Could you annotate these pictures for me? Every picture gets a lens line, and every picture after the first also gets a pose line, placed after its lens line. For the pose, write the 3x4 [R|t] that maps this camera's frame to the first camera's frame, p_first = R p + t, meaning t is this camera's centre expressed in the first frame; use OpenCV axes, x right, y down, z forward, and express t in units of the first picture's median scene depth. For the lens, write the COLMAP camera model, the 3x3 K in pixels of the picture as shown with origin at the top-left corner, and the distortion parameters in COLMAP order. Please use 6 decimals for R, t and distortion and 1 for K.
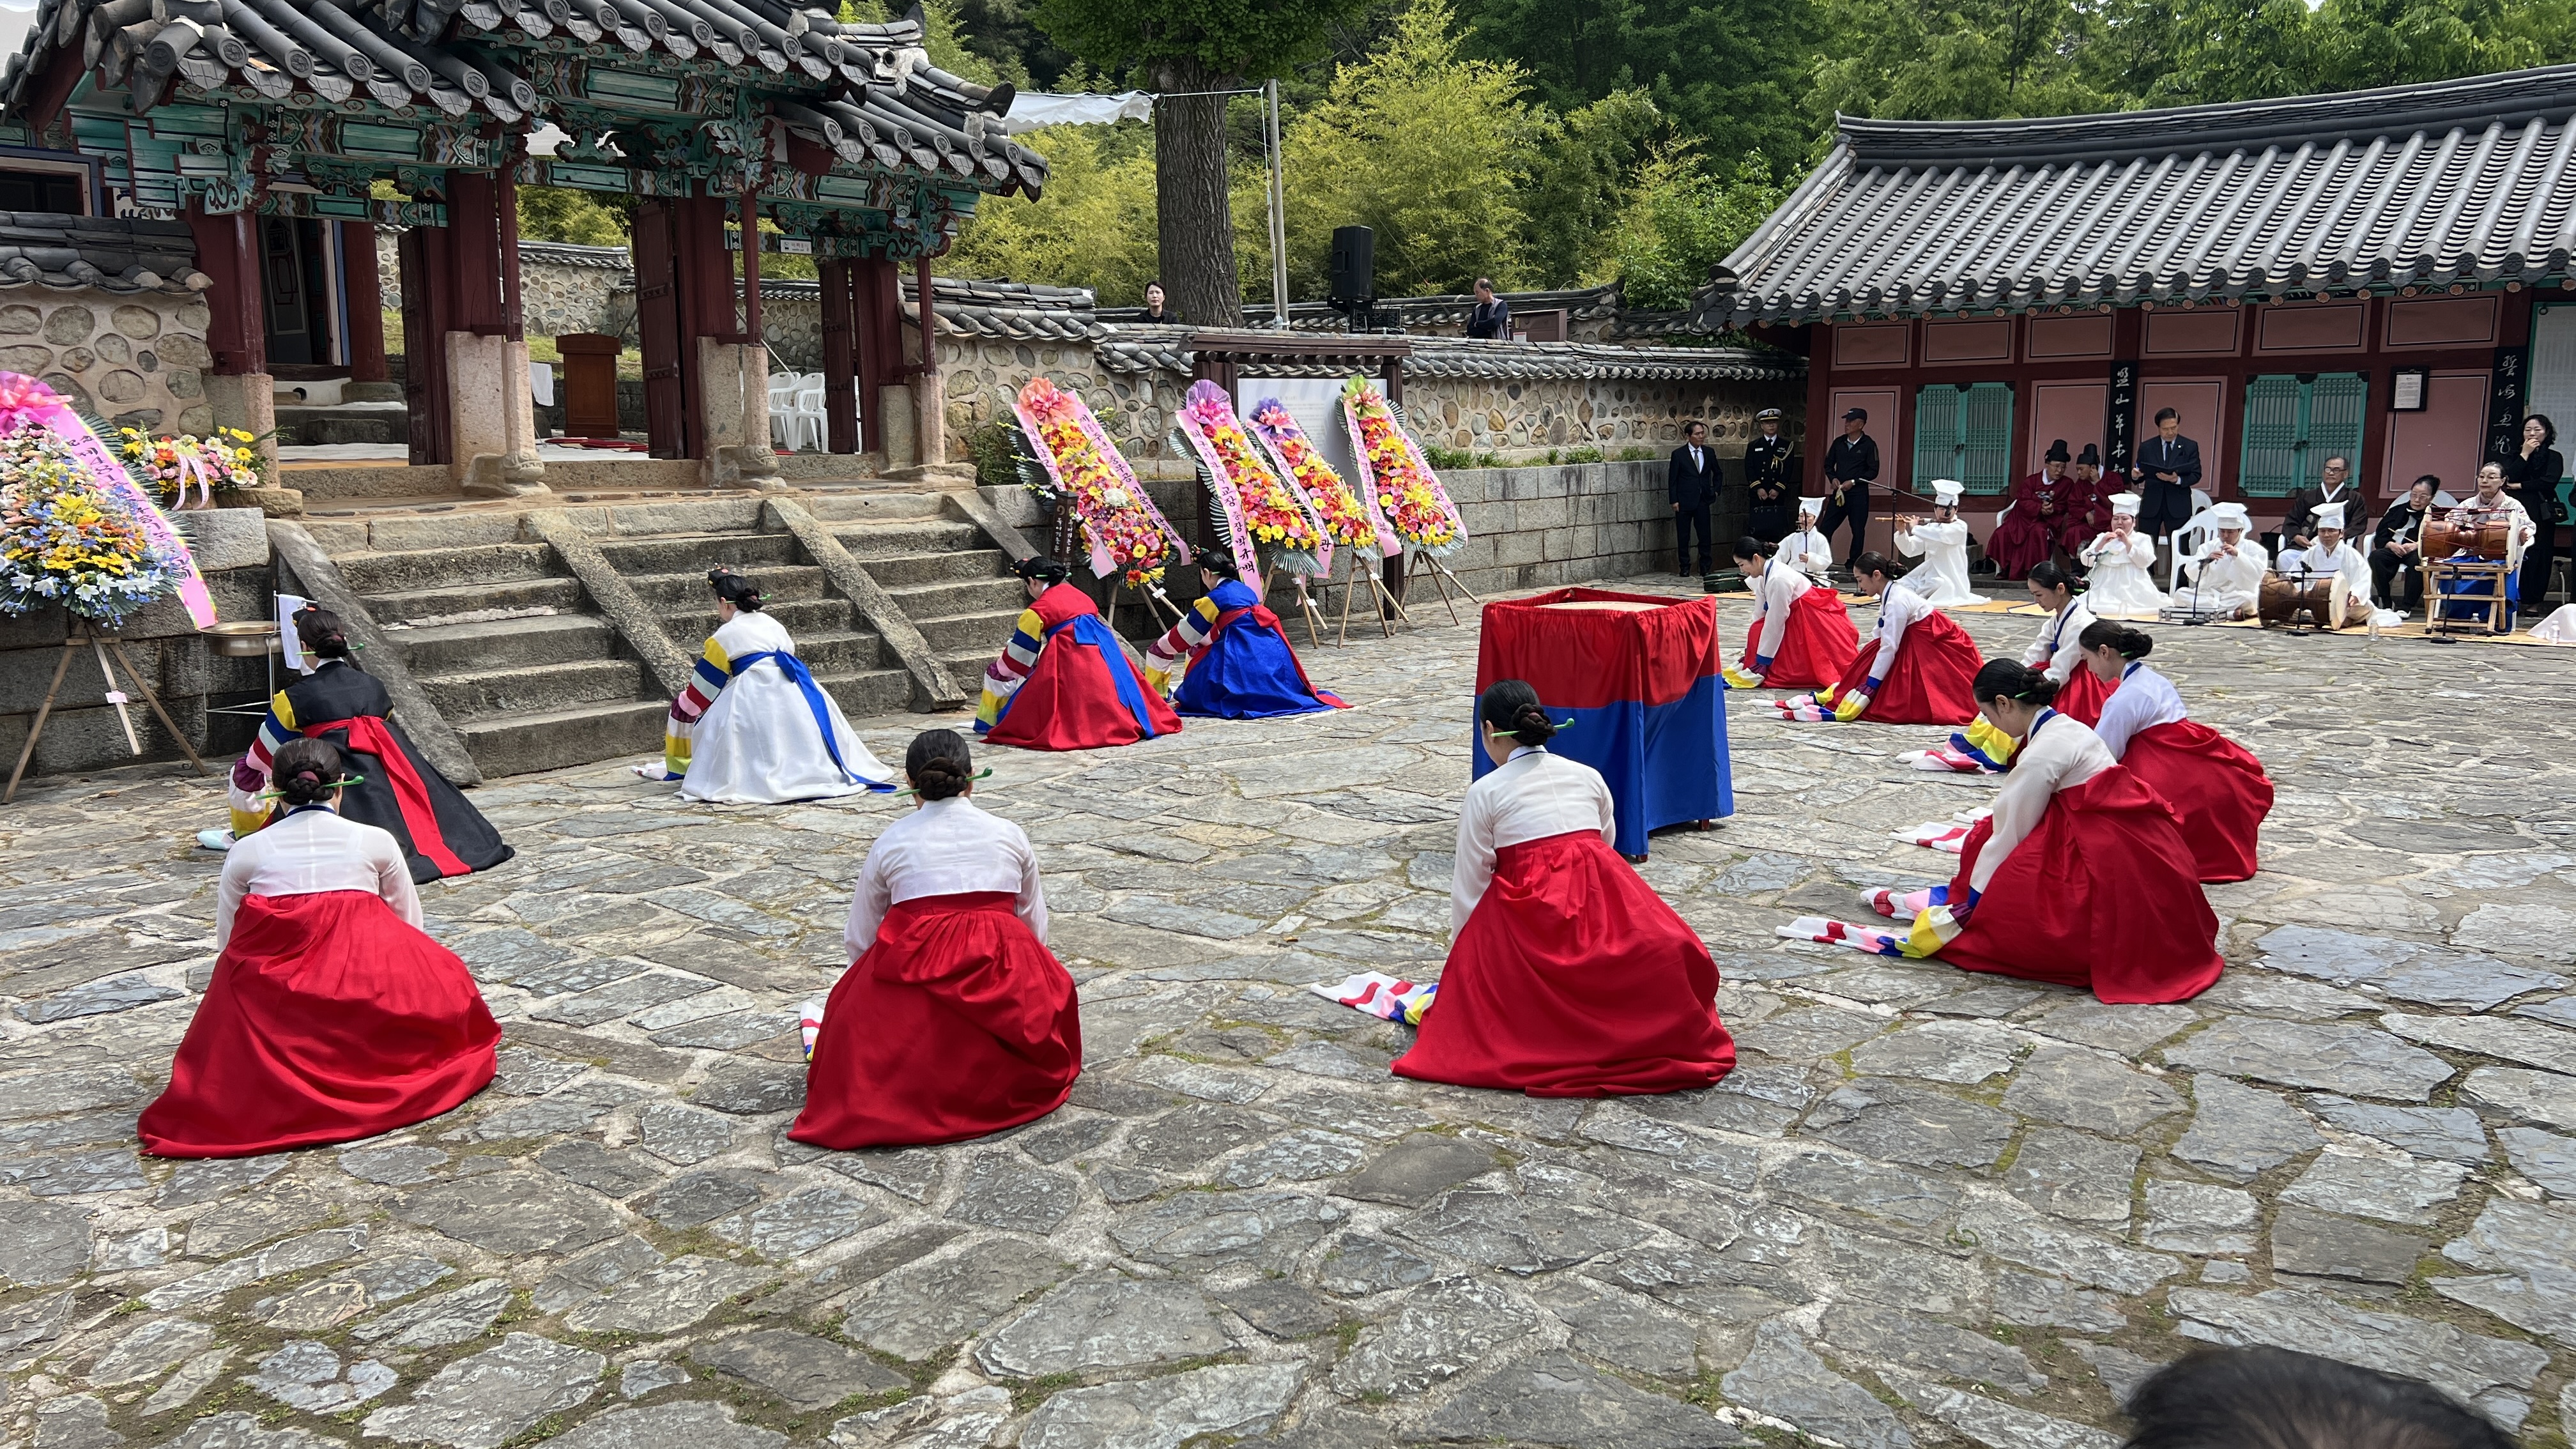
lens RADIAL K [[1939.0, 0, 1282.0], [0, 1939.0, 706.9], [0, 0, 1]] dist [0.039737, -0.034380]
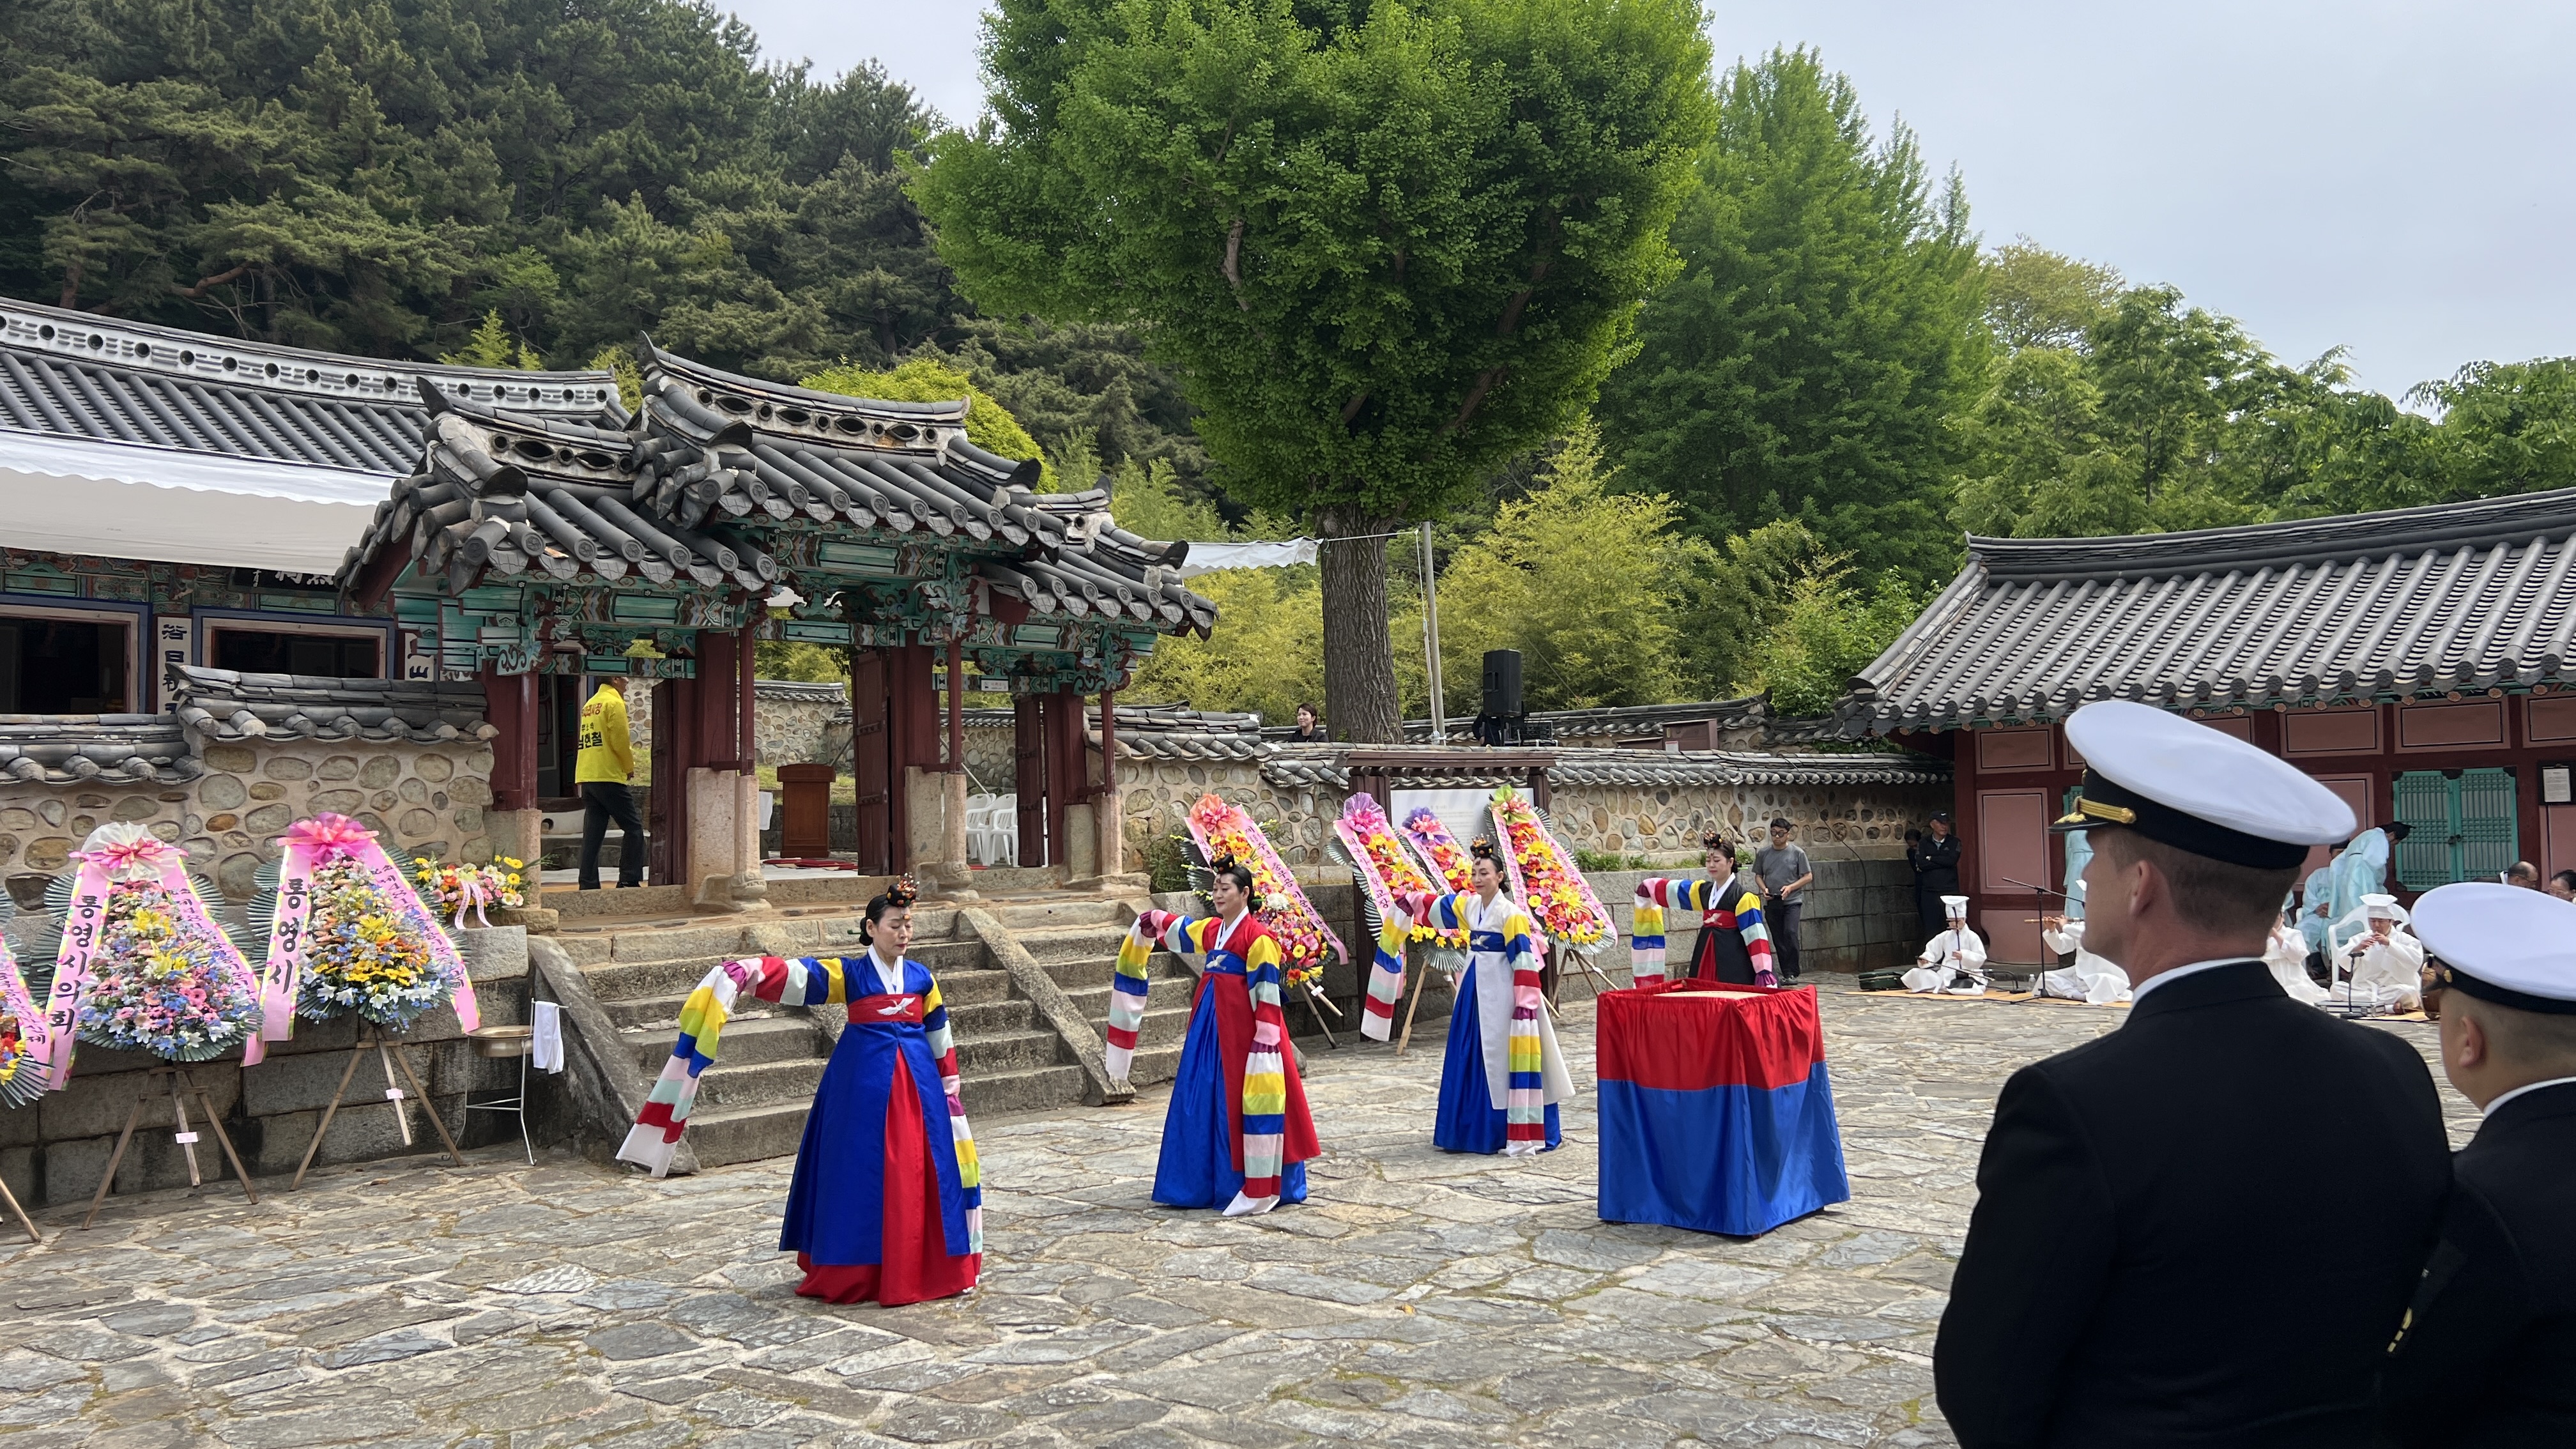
lens RADIAL K [[1936.7, 0, 1288.0], [0, 1936.7, 736.2], [0, 0, 1]] dist [0.039951, -0.038245]
pose [[0.995748, -0.021900, -0.089478, 0.020370], [0.004182, 0.981075, -0.193583, 0.009719], [0.092024, 0.192385, 0.976995, -0.074672]]
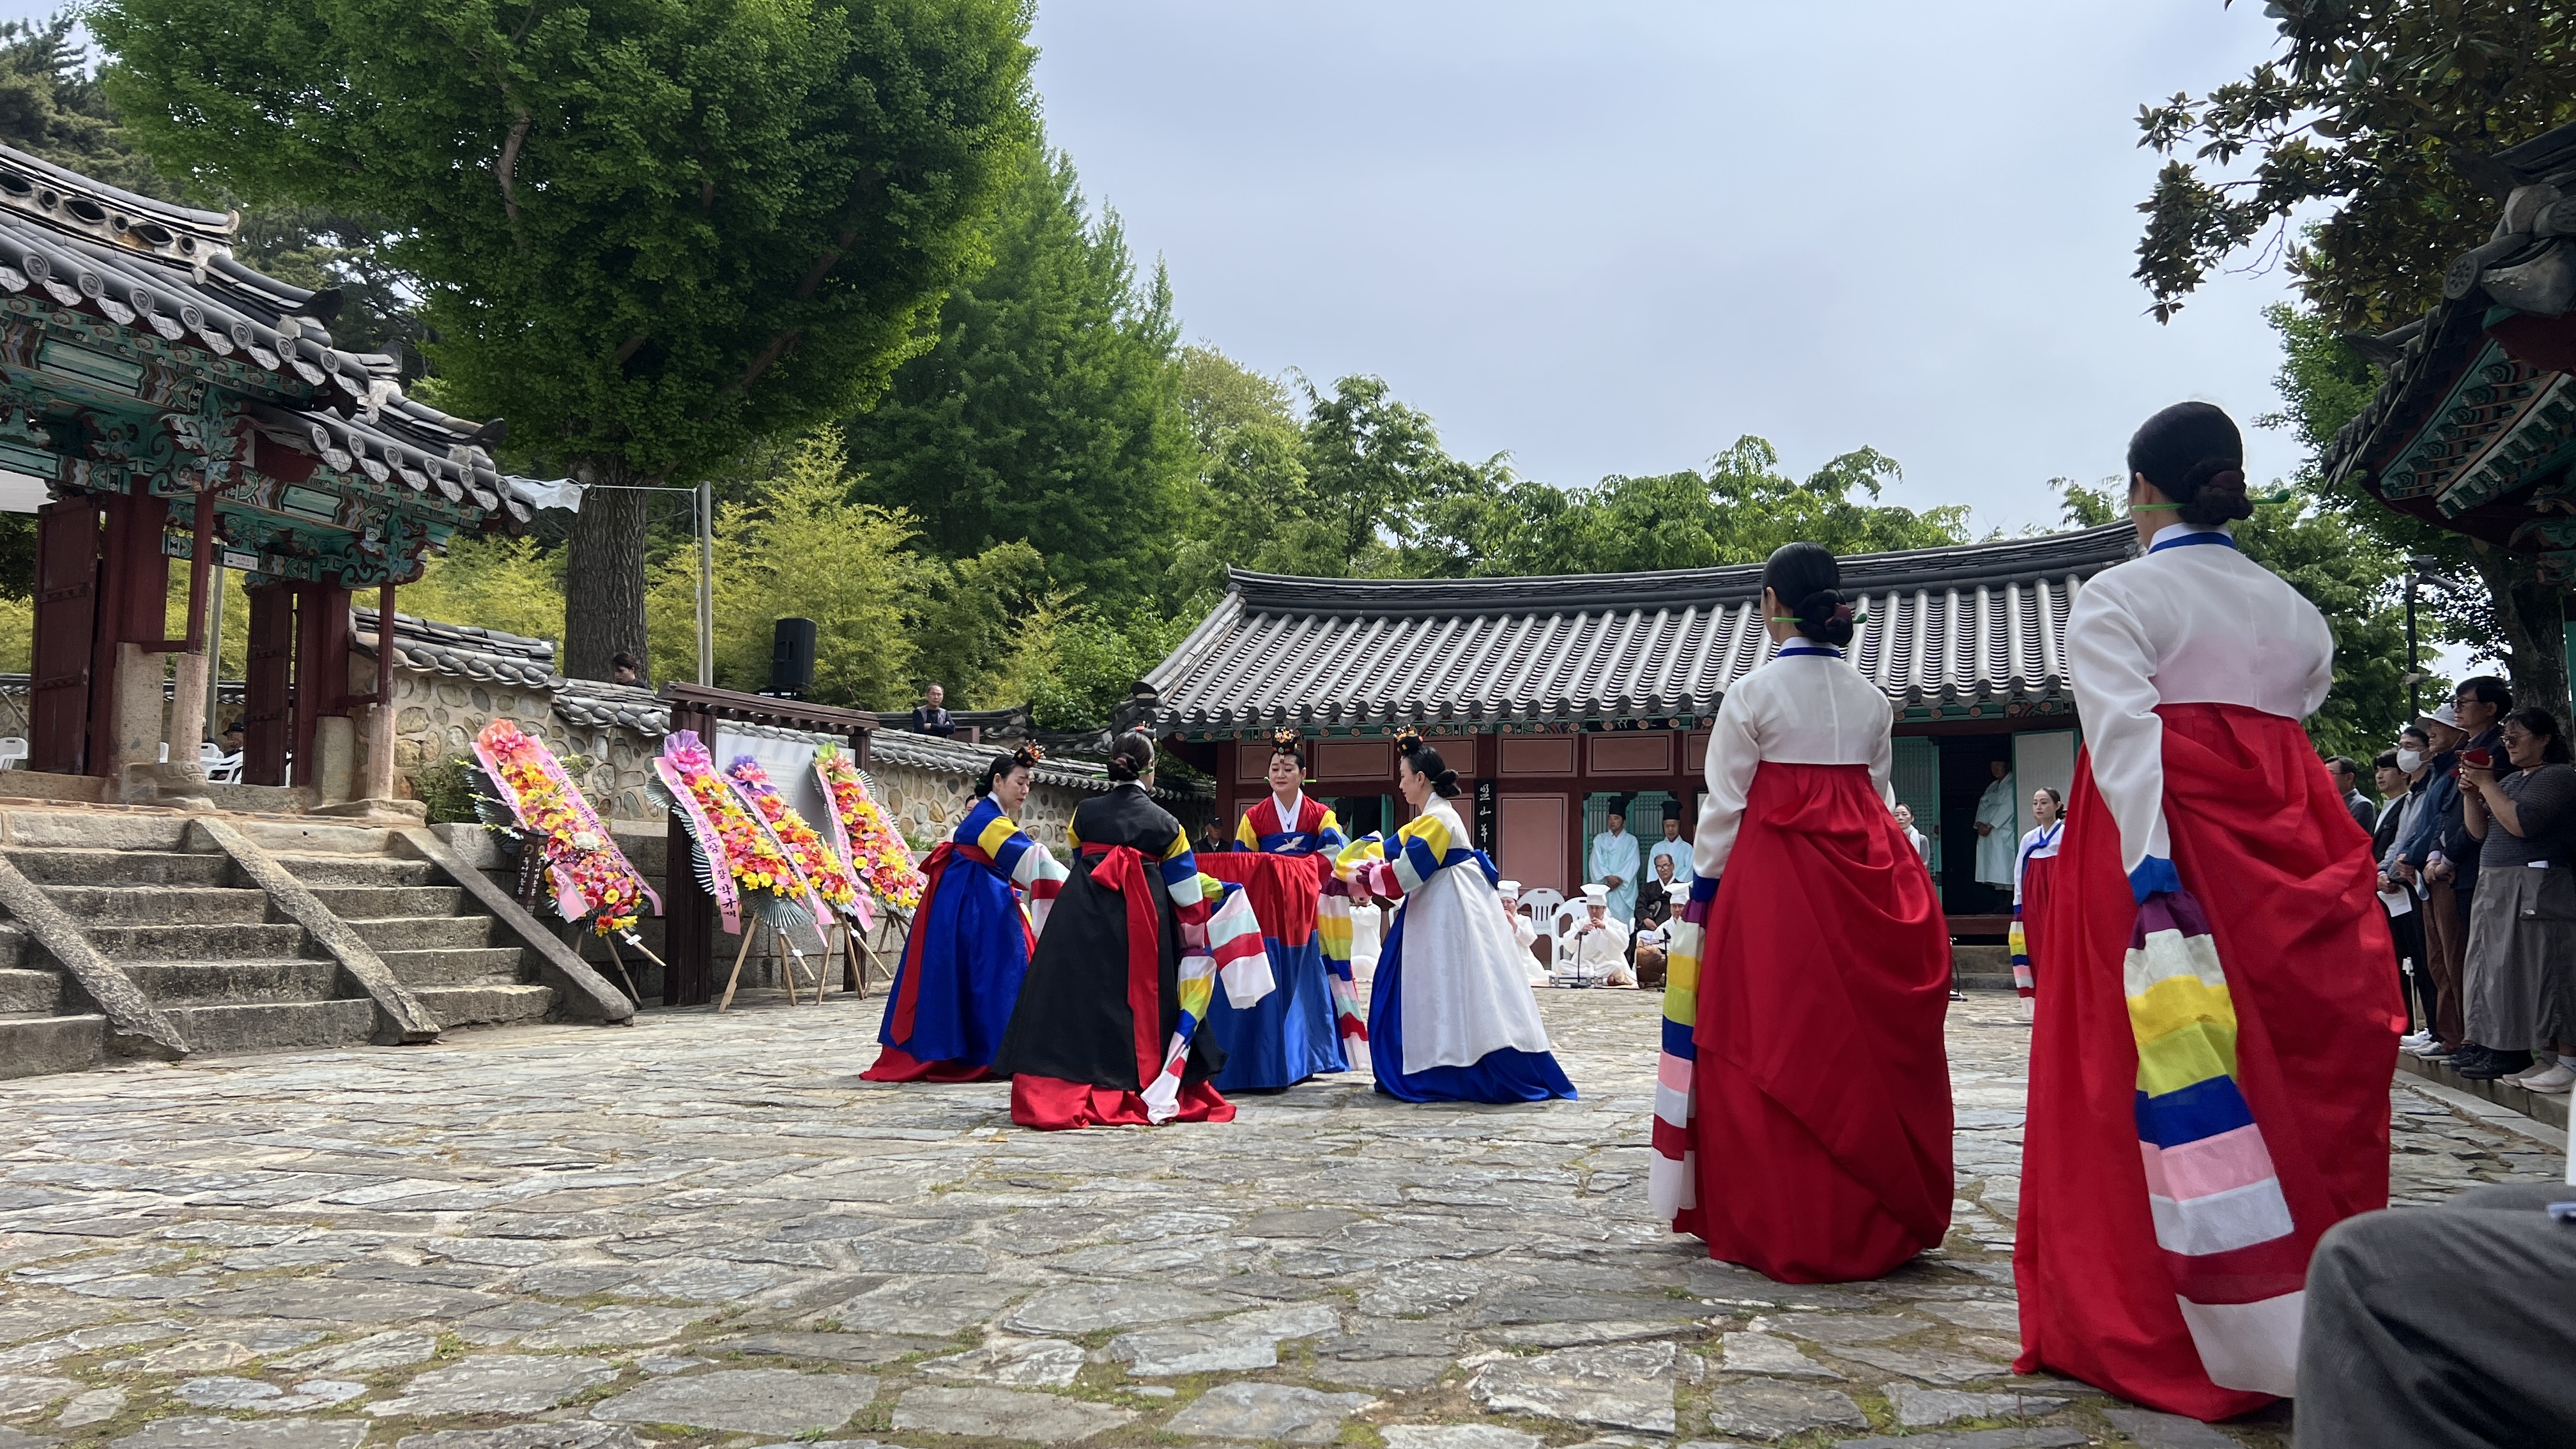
lens RADIAL K [[1939.0, 0, 1298.3], [0, 1939.0, 724.2], [0, 0, 1]] dist [0.060318, -0.064629]
pose [[0.935082, 0.050757, 0.350778, -0.116215], [0.034402, 0.972022, -0.232357, 0.082476], [-0.352758, 0.229340, 0.907174, -0.005818]]
